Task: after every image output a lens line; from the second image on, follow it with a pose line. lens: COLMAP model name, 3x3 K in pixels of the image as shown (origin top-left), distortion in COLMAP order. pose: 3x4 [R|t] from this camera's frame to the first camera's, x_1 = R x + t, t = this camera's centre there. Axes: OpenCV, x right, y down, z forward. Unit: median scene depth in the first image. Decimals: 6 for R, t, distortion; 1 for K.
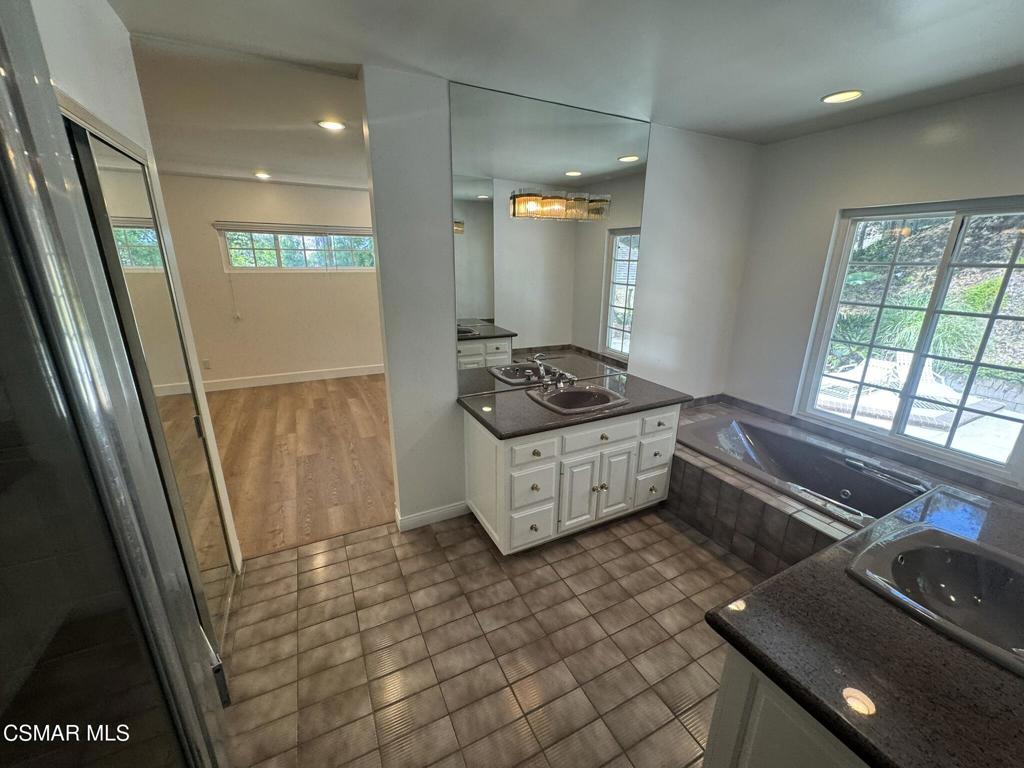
lens RADIAL K [[404.6, 0, 512.9], [0, 404.6, 386.8], [0, 0, 1]] dist [-0.007734, 0.000057]
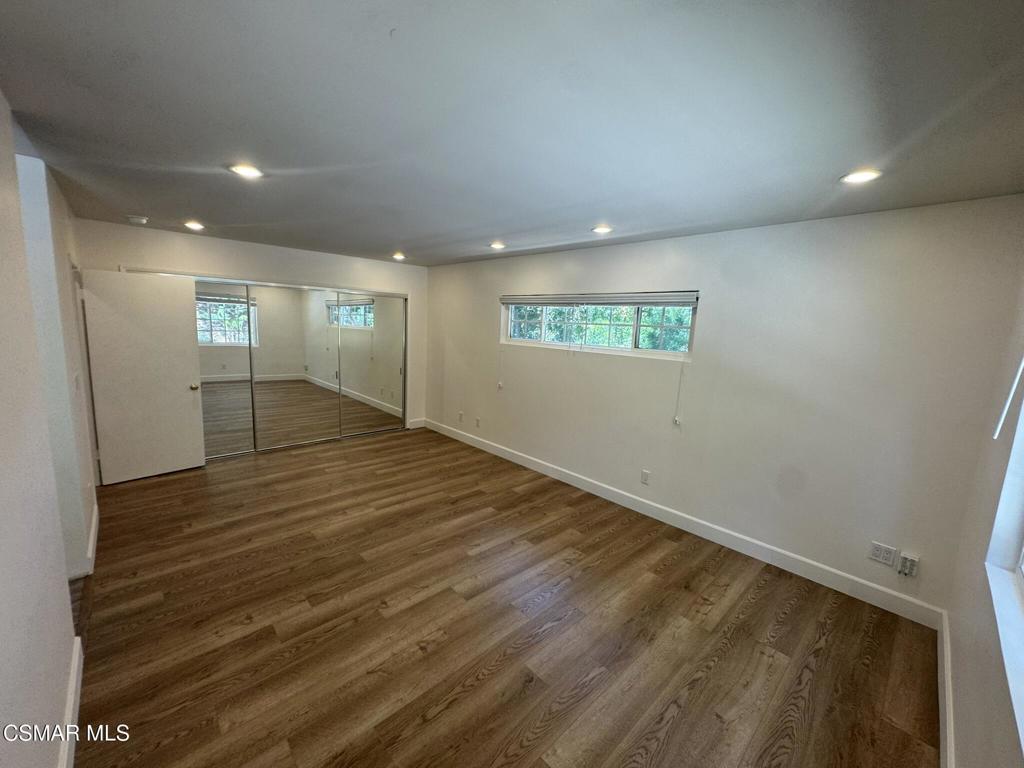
lens RADIAL K [[404.6, 0, 518.9], [0, 404.6, 382.1], [0, 0, 1]] dist [-0.007734, 0.000057]
pose [[0.302360, 0.148401, -0.941571, 0.359841], [-0.331556, 0.942497, 0.042076, -0.280491], [0.893672, 0.299461, 0.334177, 0.779357]]
